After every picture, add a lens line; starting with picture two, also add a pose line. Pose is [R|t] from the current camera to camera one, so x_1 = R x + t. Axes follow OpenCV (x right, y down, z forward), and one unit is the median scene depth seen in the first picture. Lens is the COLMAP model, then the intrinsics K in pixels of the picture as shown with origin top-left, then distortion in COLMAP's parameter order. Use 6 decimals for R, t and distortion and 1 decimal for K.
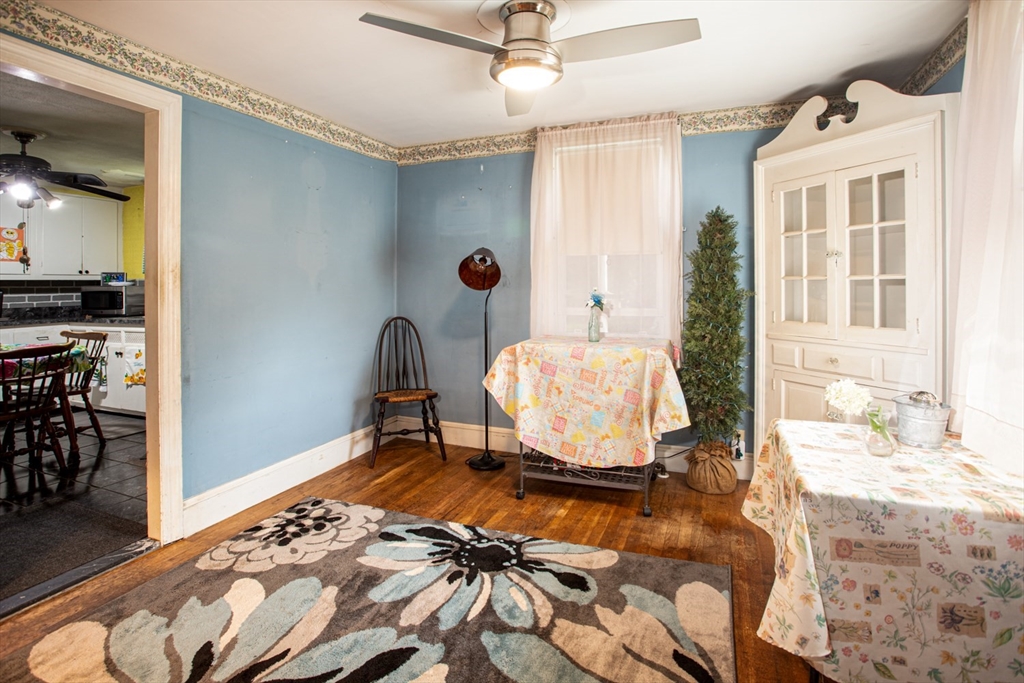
lens RADIAL K [[516.3, 0, 515.3], [0, 516.3, 284.7], [0, 0, 1]] dist [-0.023642, 0.005728]
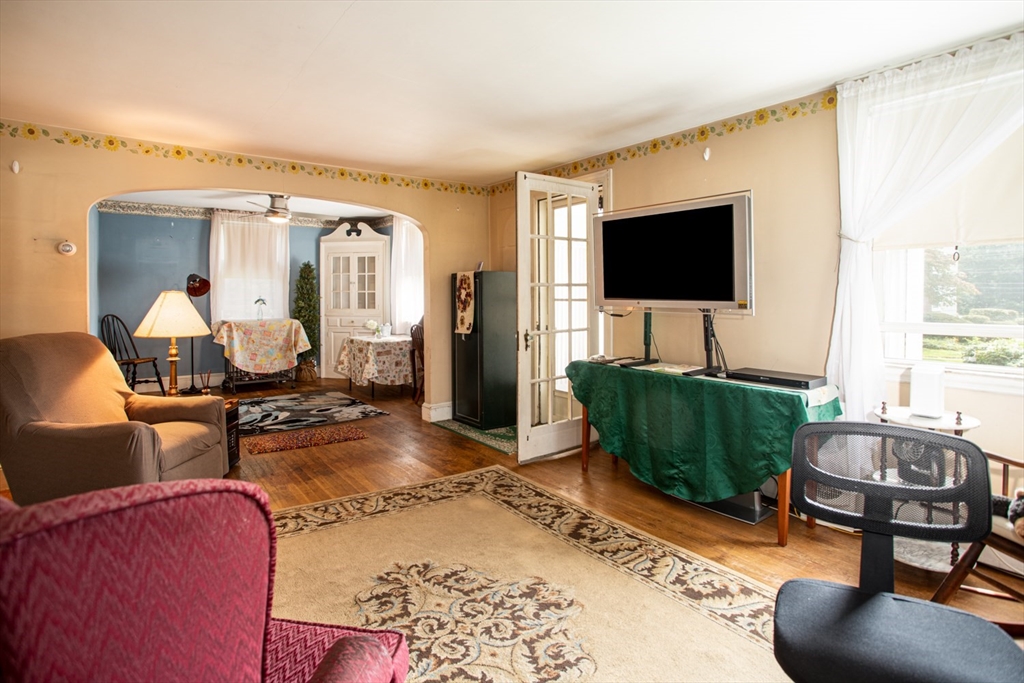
lens RADIAL K [[516.3, 0, 472.2], [0, 516.3, 293.8], [0, 0, 1]] dist [-0.023642, 0.005728]
pose [[0.577066, 0.004040, 0.816688, -0.835319], [-0.004633, 0.999988, -0.001673, 0.000069], [-0.816684, -0.002818, 0.577078, -0.737853]]
